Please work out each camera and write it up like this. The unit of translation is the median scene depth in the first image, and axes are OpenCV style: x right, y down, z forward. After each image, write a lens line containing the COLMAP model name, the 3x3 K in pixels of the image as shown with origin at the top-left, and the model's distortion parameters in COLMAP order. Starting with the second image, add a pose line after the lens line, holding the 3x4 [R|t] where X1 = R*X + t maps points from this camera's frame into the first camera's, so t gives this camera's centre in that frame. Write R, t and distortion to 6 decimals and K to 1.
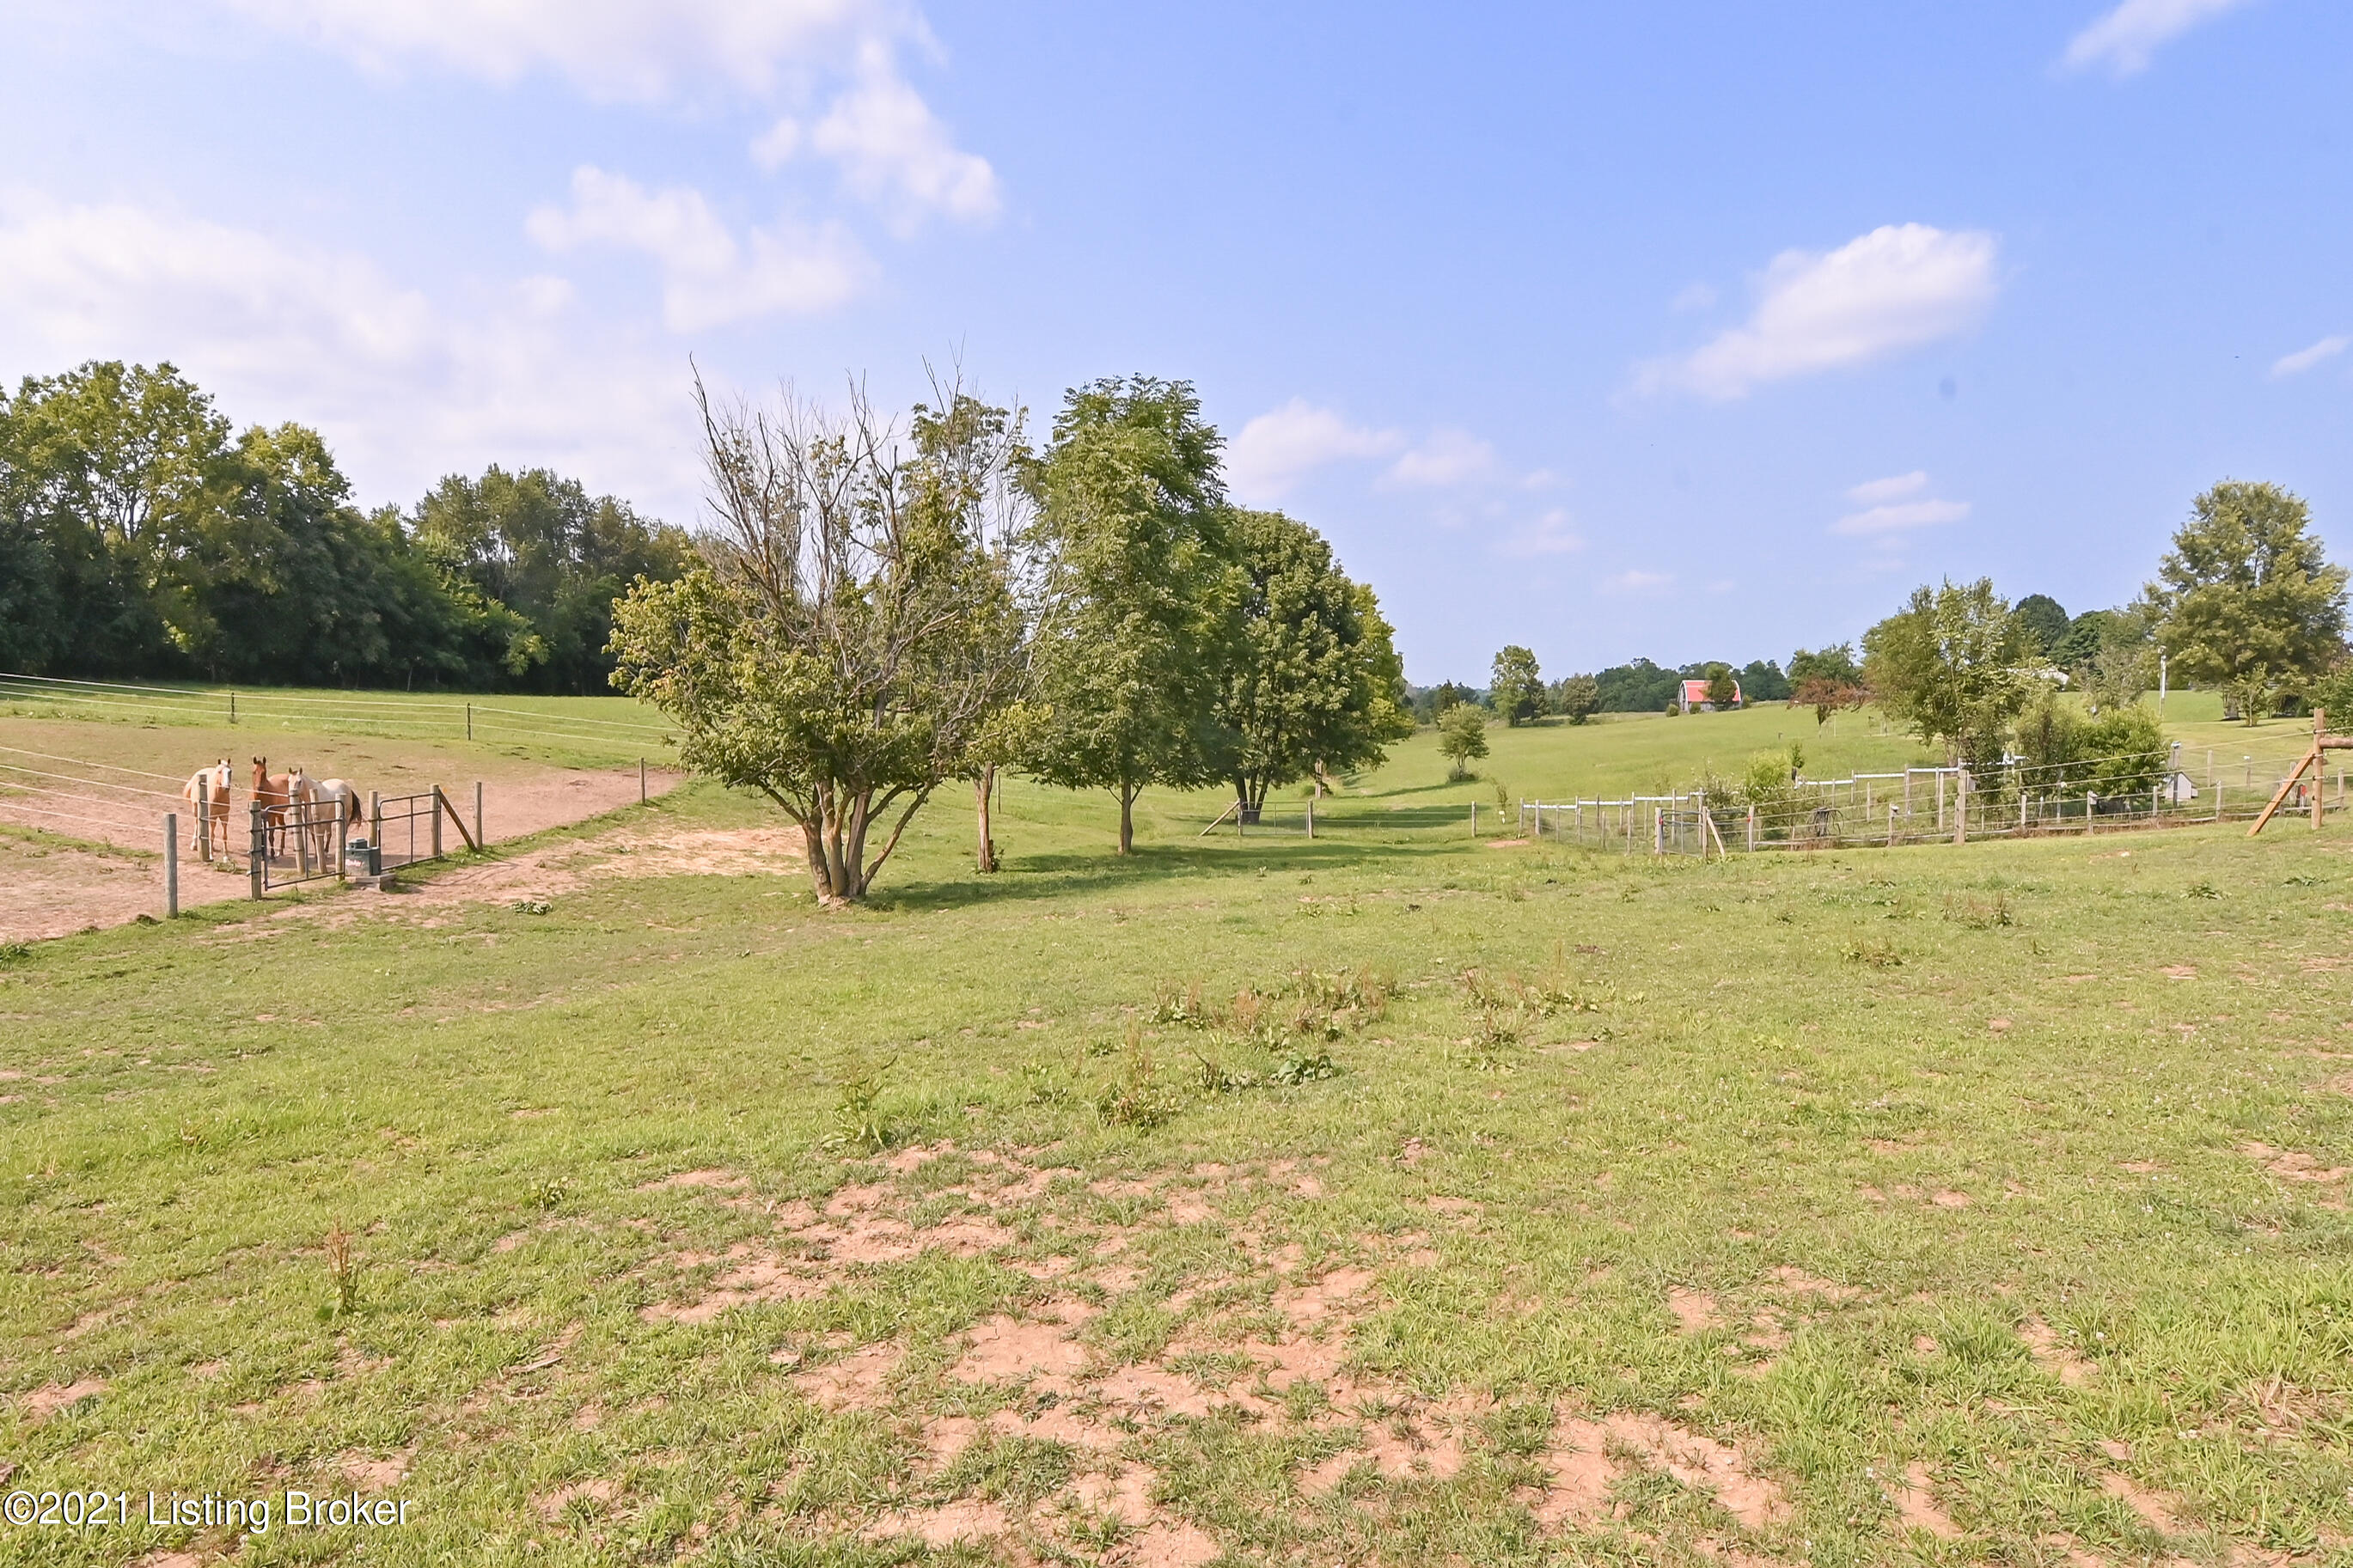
lens RADIAL K [[1245.9, 0, 1184.2], [0, 1245.9, 787.8], [0, 0, 1]] dist [-0.021831, -0.006900]
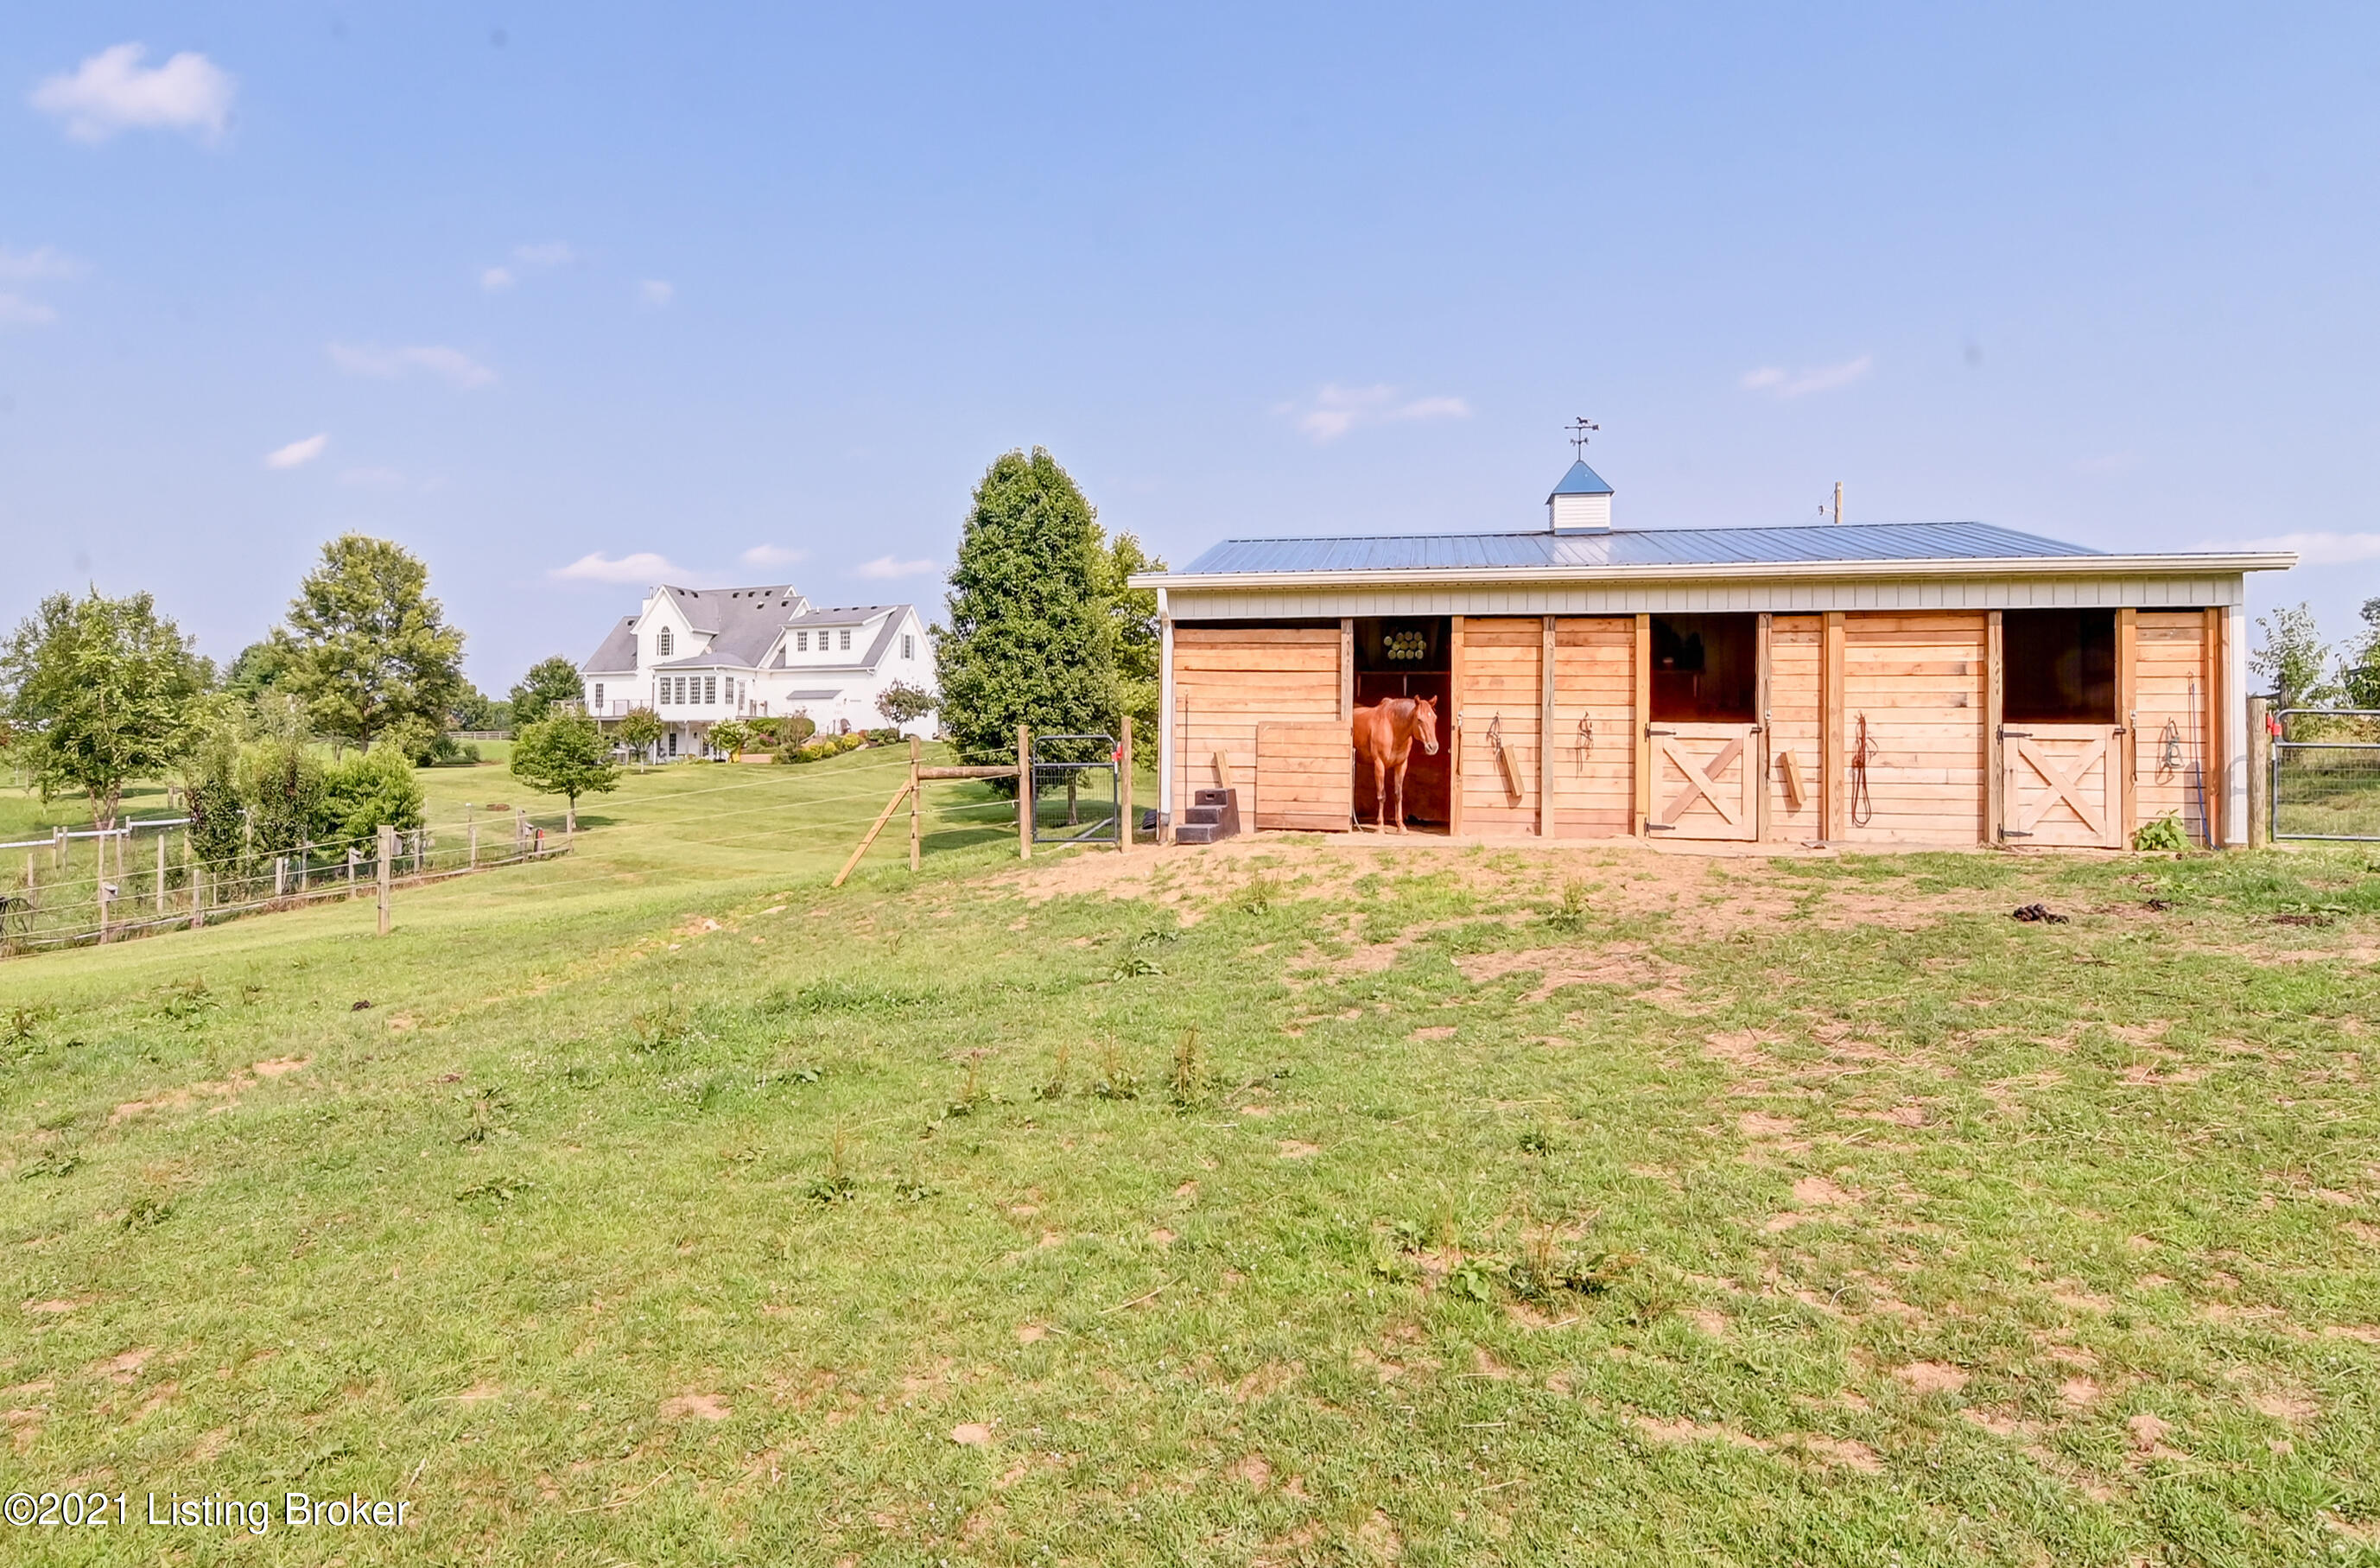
lens RADIAL K [[1317.7, 0, 1186.4], [0, 1317.7, 770.8], [0, 0, 1]] dist [-0.005140, -0.001430]
pose [[0.282464, -0.000855, 0.959277, 0.016918], [0.055118, 0.998362, -0.015341, -0.002739], [-0.957693, 0.057207, 0.282049, 0.108632]]
